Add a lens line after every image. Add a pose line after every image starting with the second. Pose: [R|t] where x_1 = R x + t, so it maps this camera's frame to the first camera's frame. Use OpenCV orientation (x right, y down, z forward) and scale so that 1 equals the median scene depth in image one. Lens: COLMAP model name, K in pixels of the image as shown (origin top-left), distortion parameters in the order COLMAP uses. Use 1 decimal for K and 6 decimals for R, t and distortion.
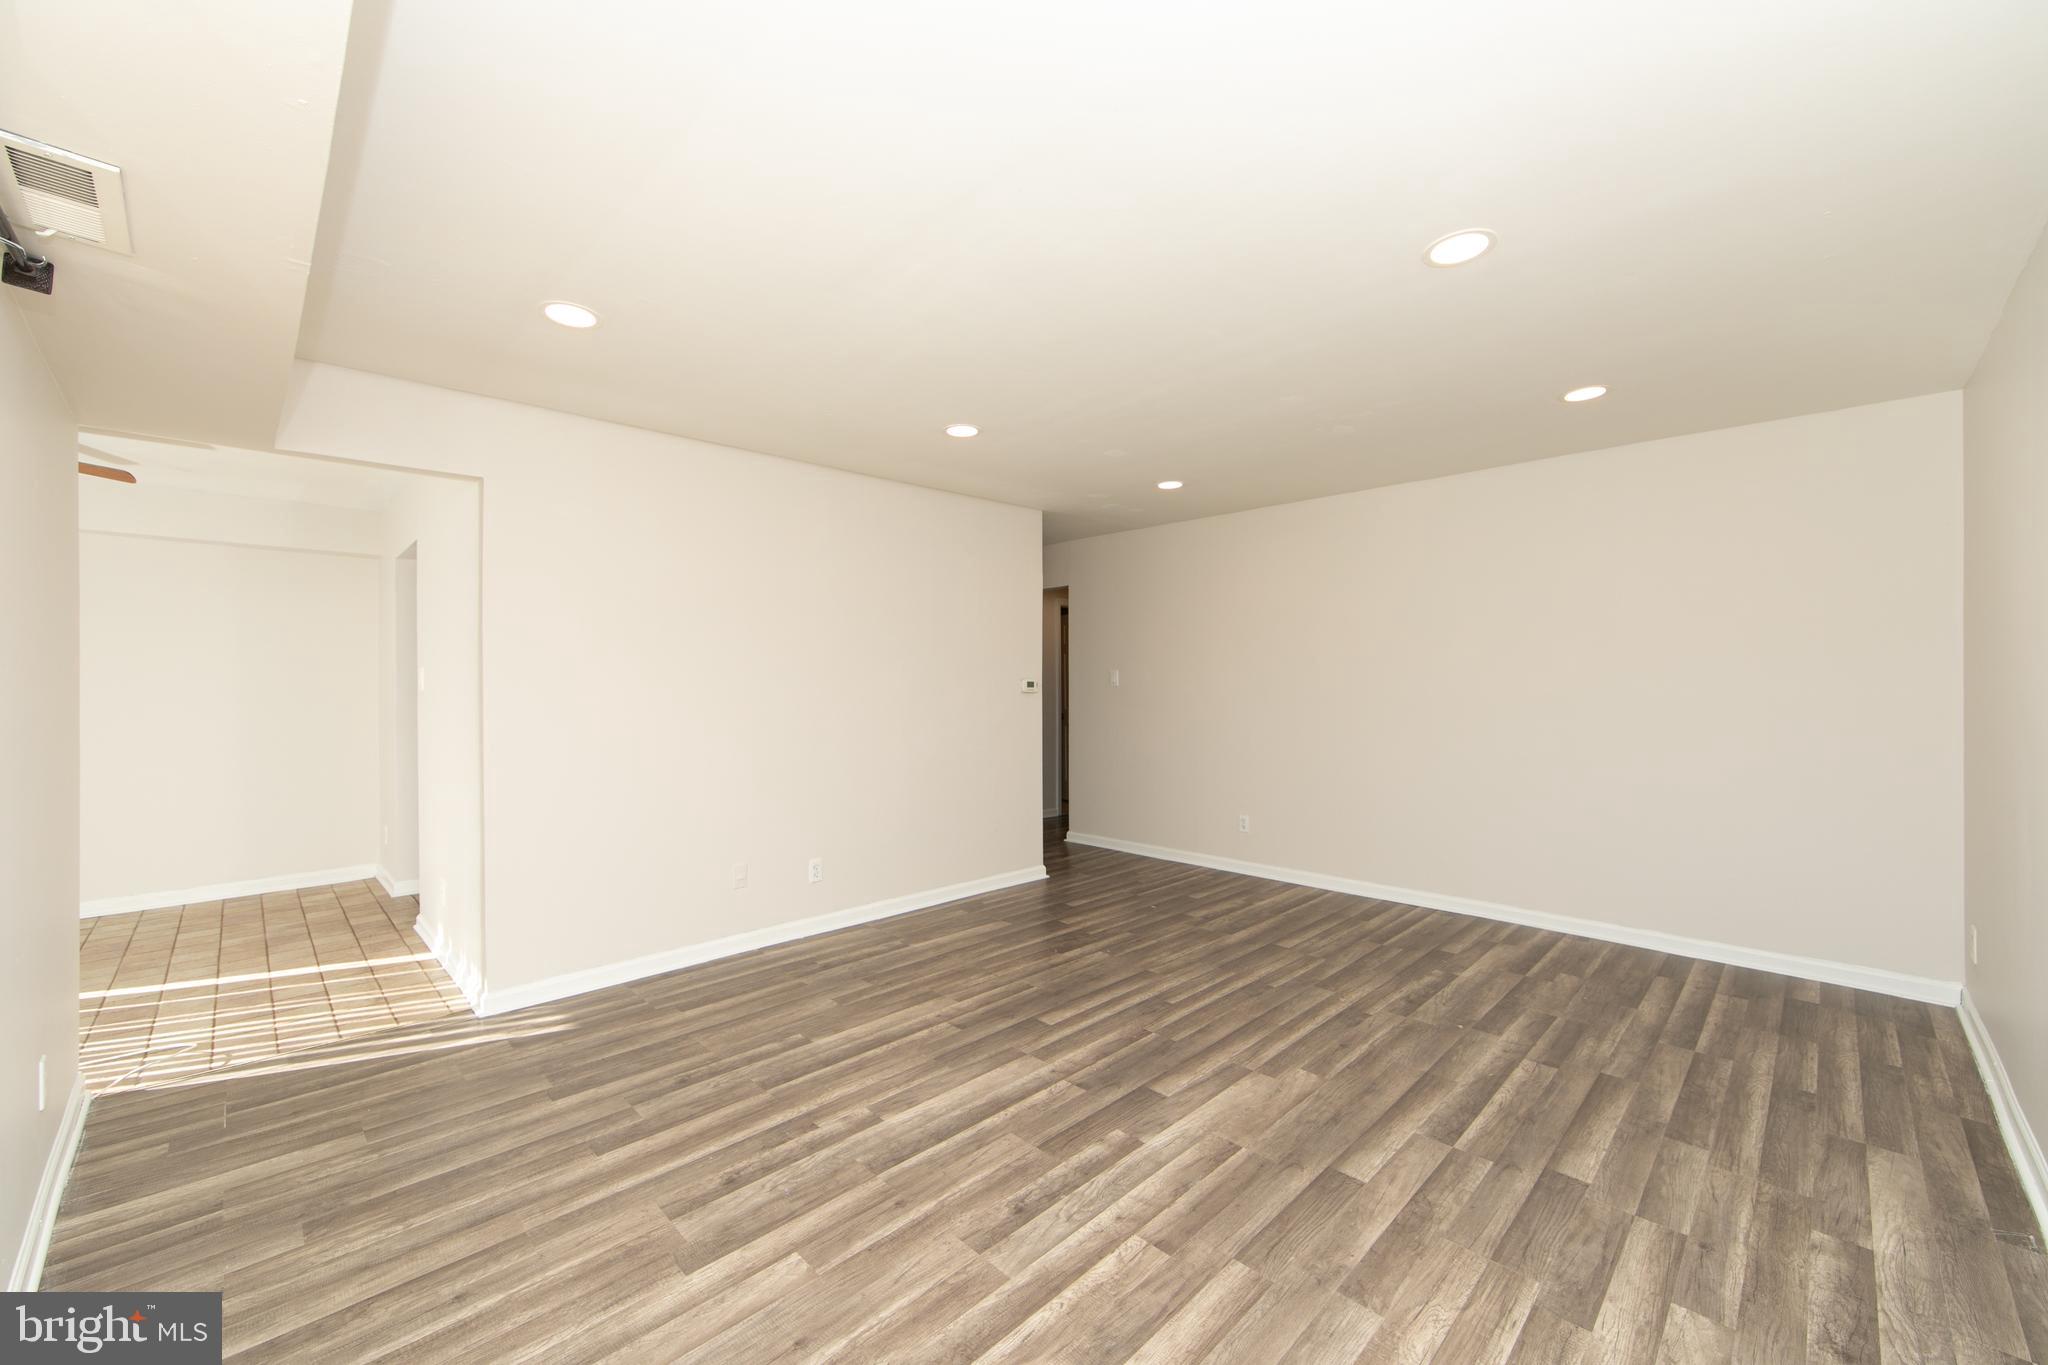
lens RADIAL K [[799.9, 0, 1029.3], [0, 799.9, 684.1], [0, 0, 1]] dist [-0.002296, -0.000965]
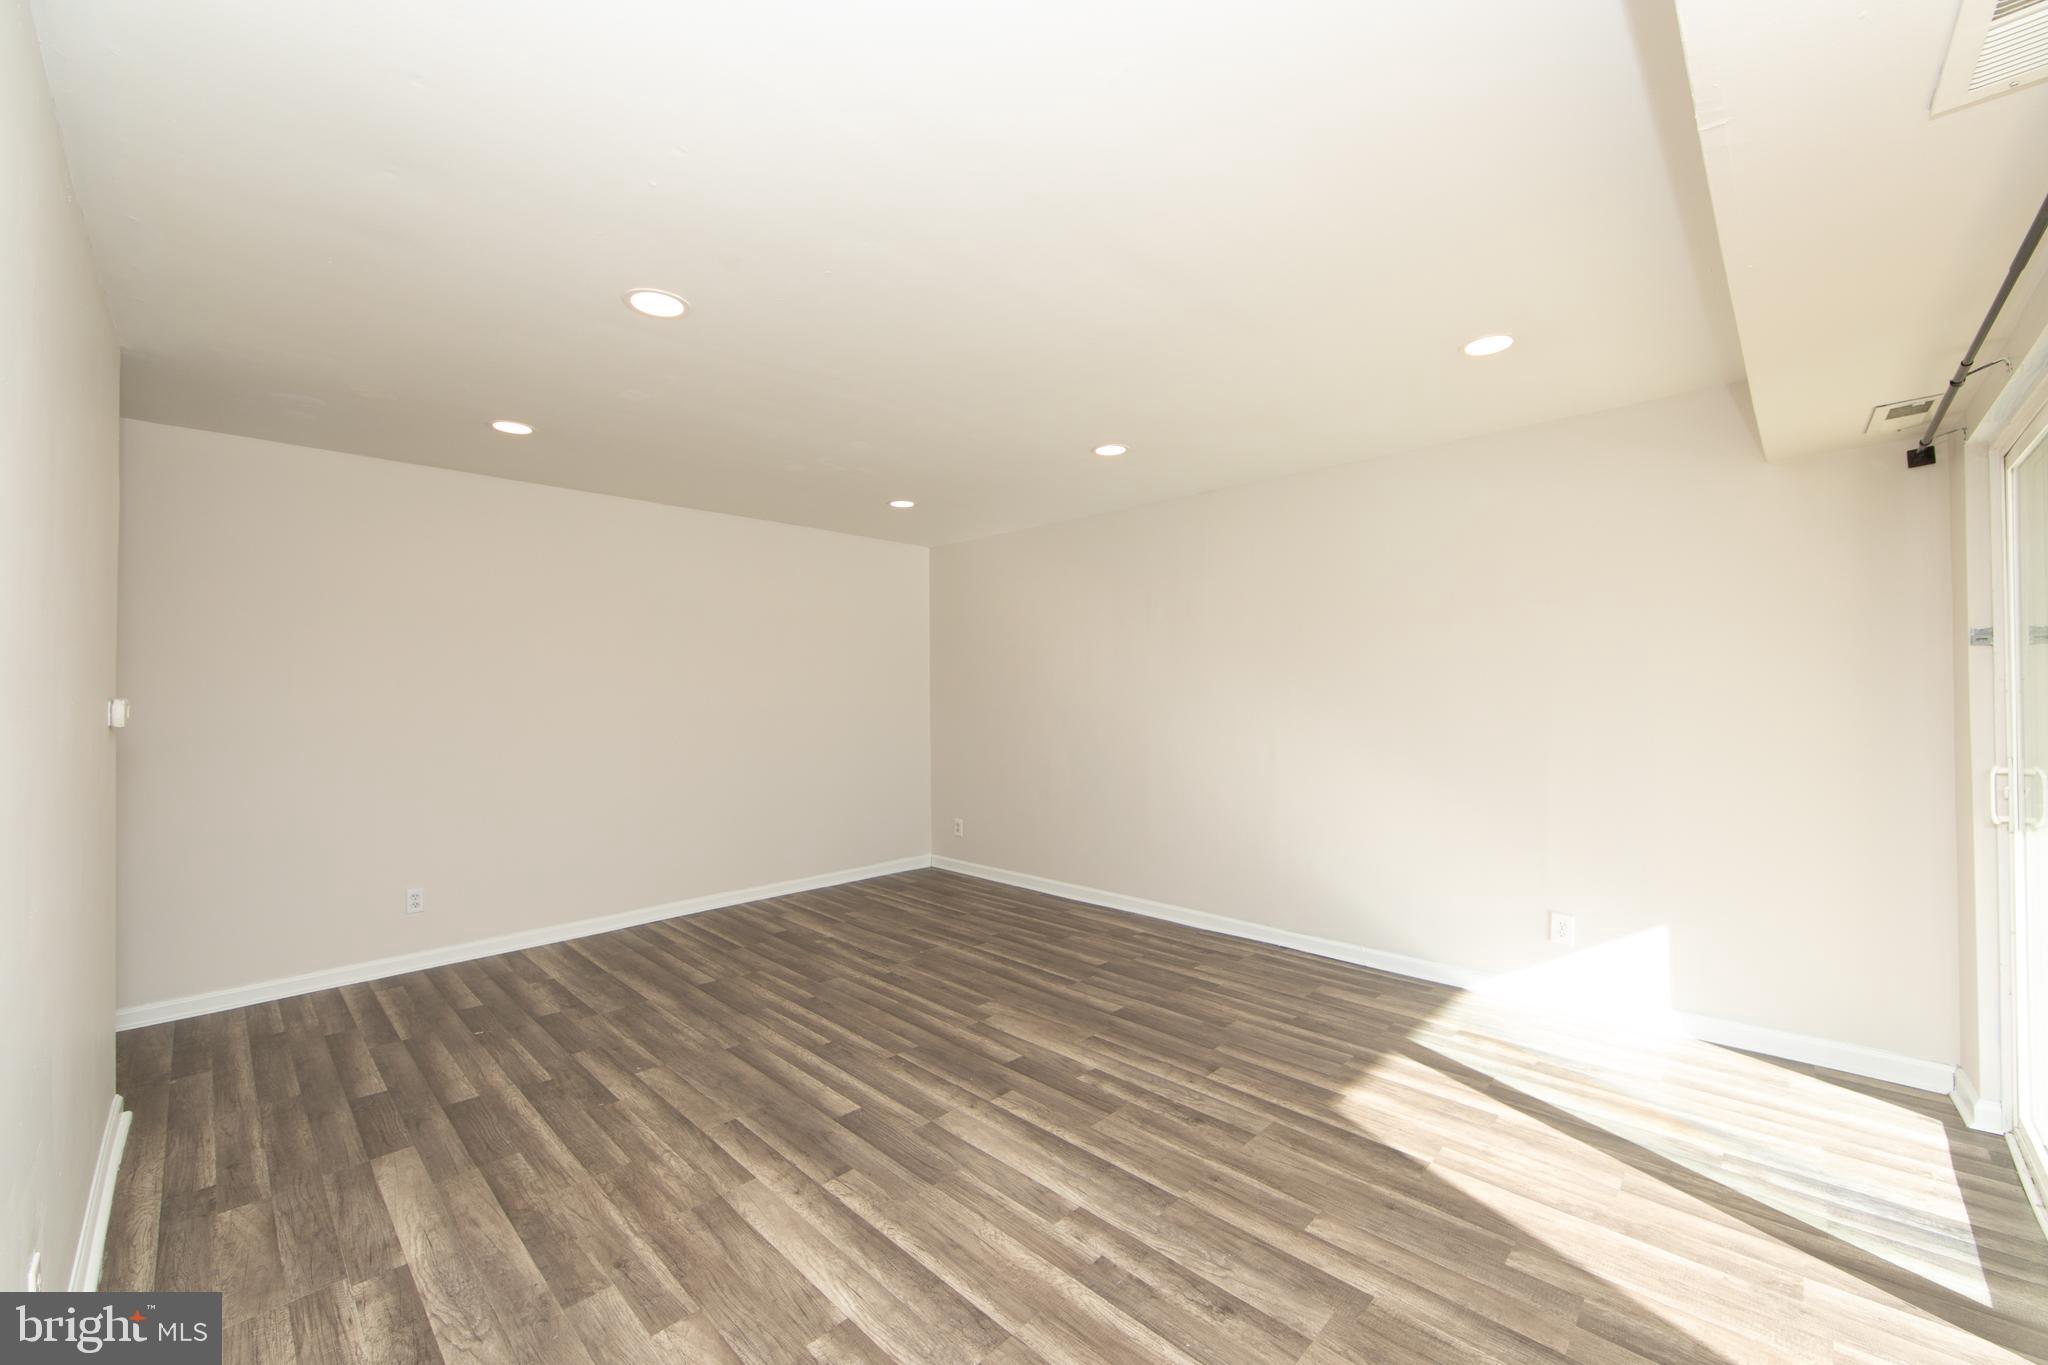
lens RADIAL K [[799.9, 0, 1029.3], [0, 799.9, 684.1], [0, 0, 1]] dist [-0.002296, -0.000965]
pose [[-0.020477, 0.013648, 0.999697, -1.010487], [0.009021, 0.999869, -0.013466, -0.008857], [-0.999750, 0.008743, -0.020597, 1.022999]]
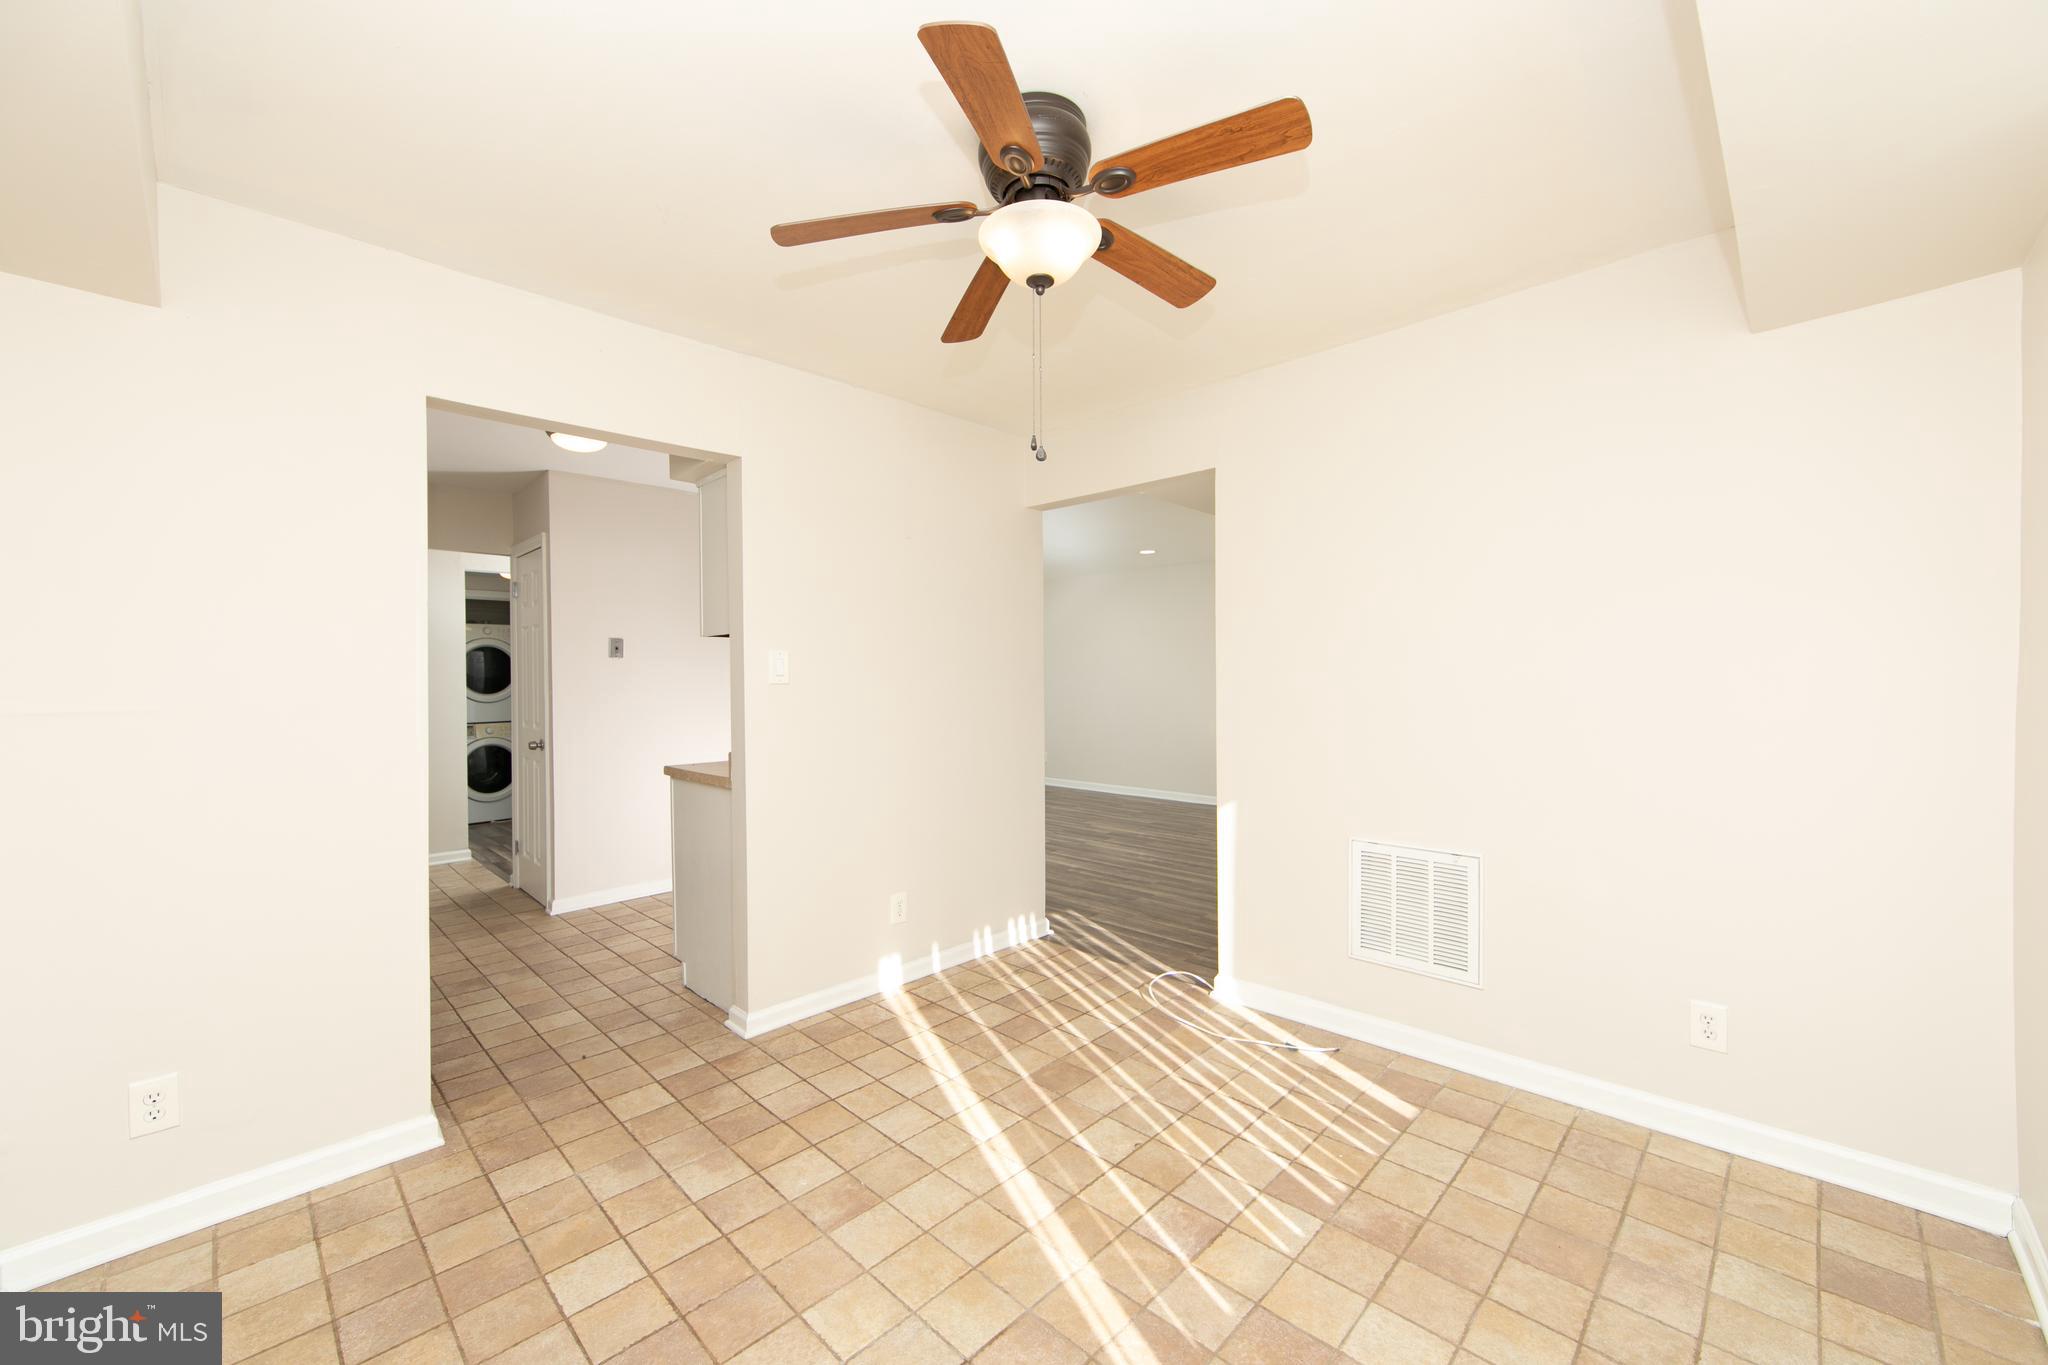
lens RADIAL K [[799.9, 0, 1029.3], [0, 799.9, 684.1], [0, 0, 1]] dist [-0.002296, -0.000965]
pose [[-0.020910, -0.006749, 0.999759, -2.481065], [0.006362, 0.999956, 0.006883, 0.010810], [-0.999761, 0.006504, -0.020866, 1.337523]]
